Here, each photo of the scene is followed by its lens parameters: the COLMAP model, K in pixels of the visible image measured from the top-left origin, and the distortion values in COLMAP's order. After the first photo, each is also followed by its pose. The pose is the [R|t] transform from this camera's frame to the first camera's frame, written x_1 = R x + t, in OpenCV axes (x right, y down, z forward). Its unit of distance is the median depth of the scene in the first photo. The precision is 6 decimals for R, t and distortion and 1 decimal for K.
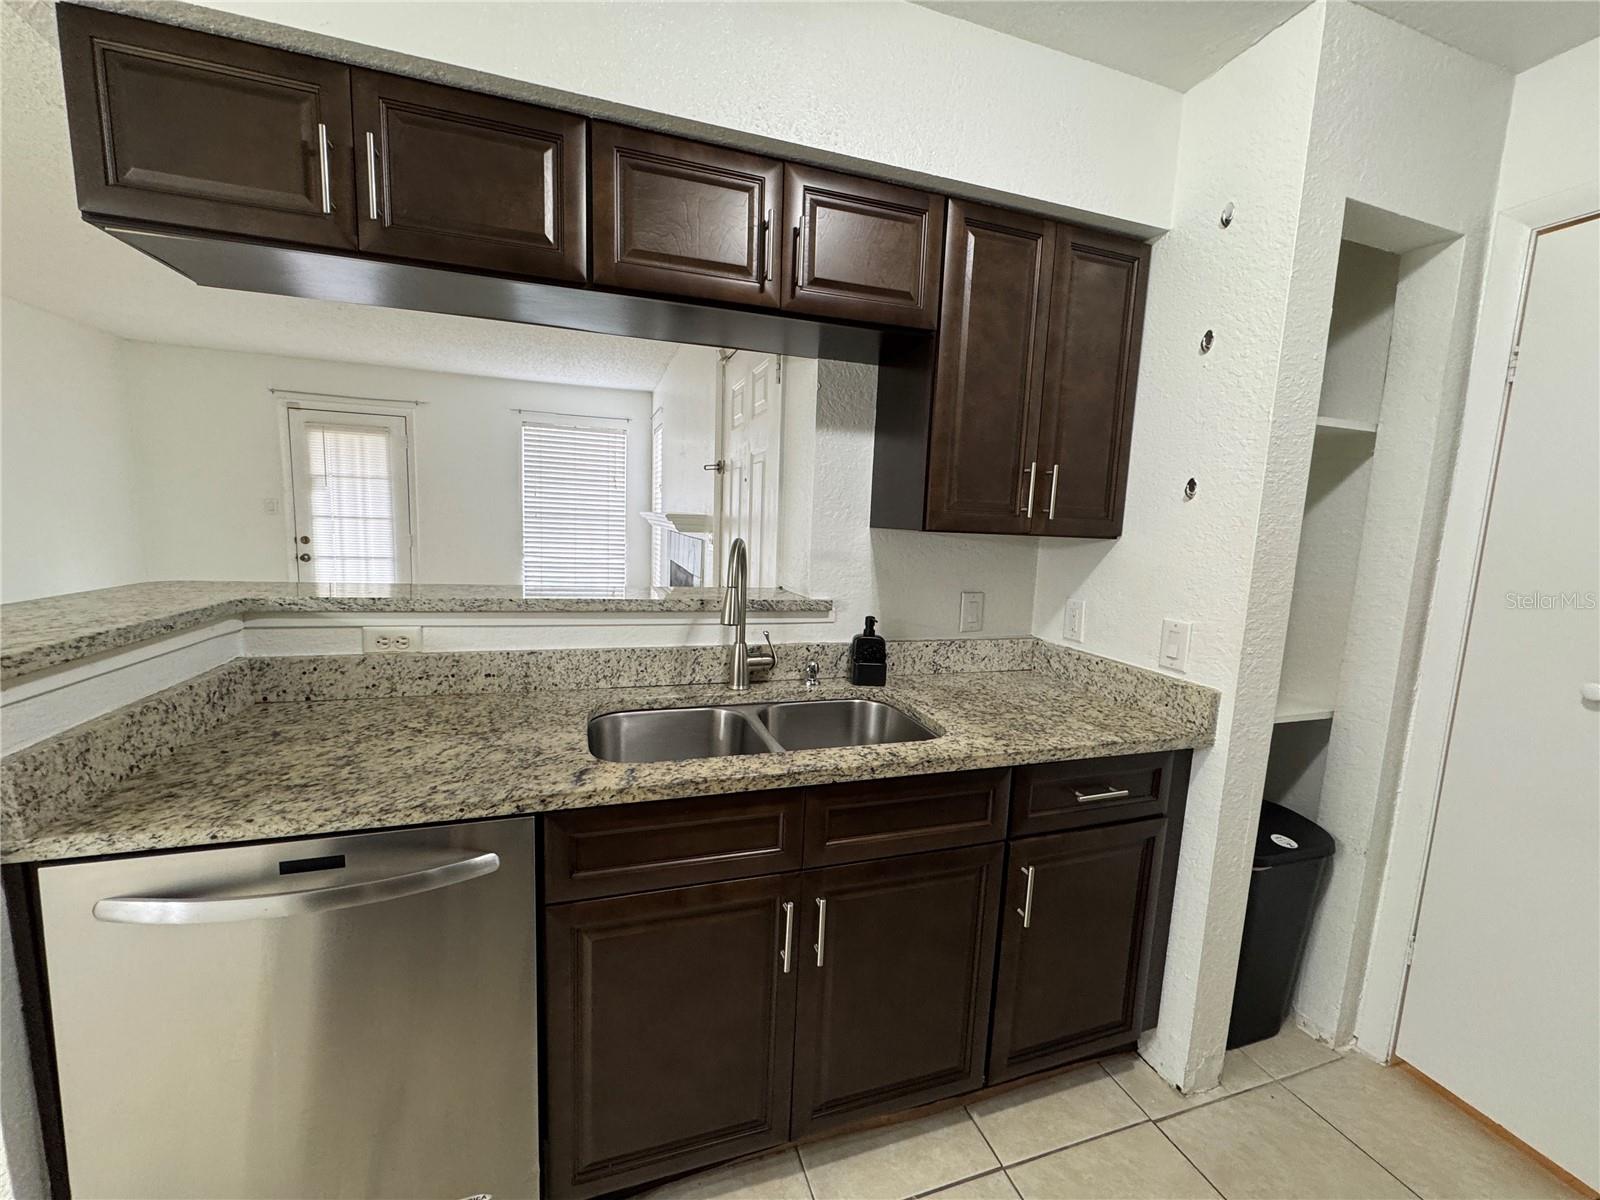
lens RADIAL K [[636.2, 0, 800.0], [0, 636.2, 600.0], [0, 0, 1]] dist [-0.001418, -0.000209]
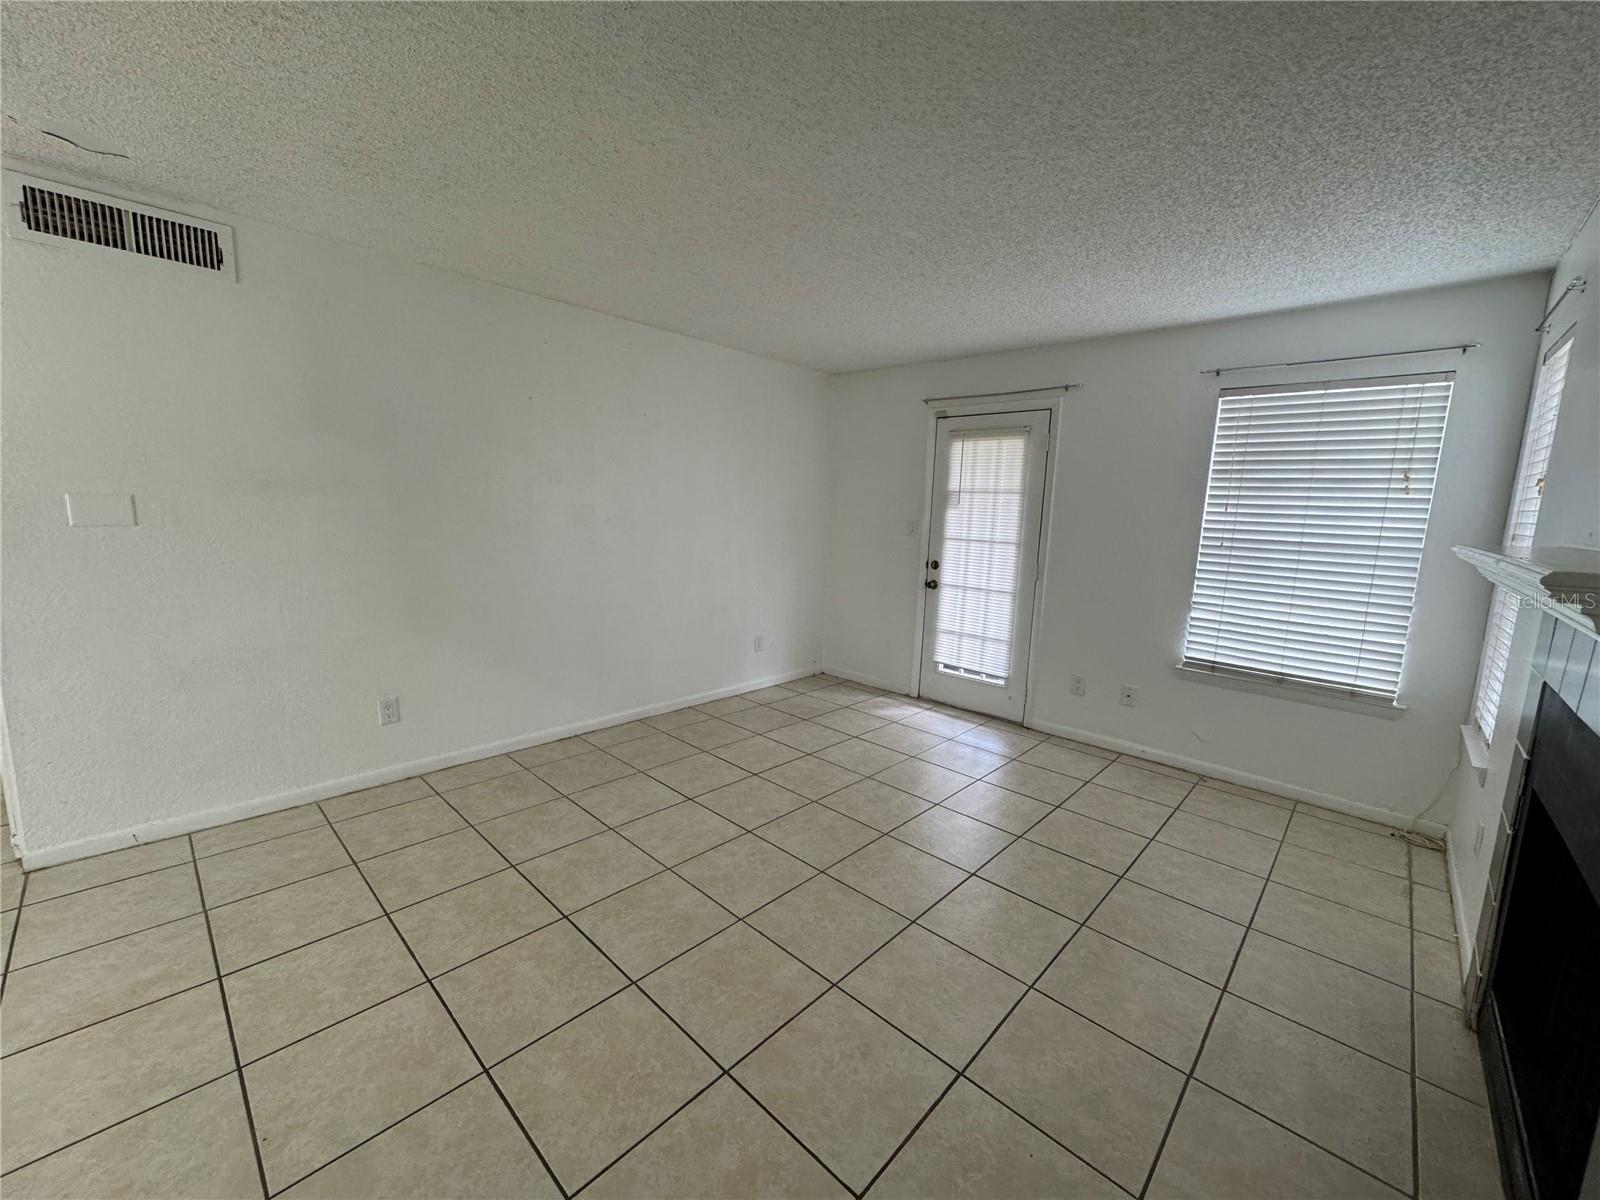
lens RADIAL K [[636.2, 0, 800.0], [0, 636.2, 600.0], [0, 0, 1]] dist [-0.001418, -0.000209]
pose [[0.483267, 0.103382, -0.869348, -0.088851], [-0.130136, 0.990454, 0.045442, -0.061171], [0.865747, 0.091173, 0.492107, 0.399541]]
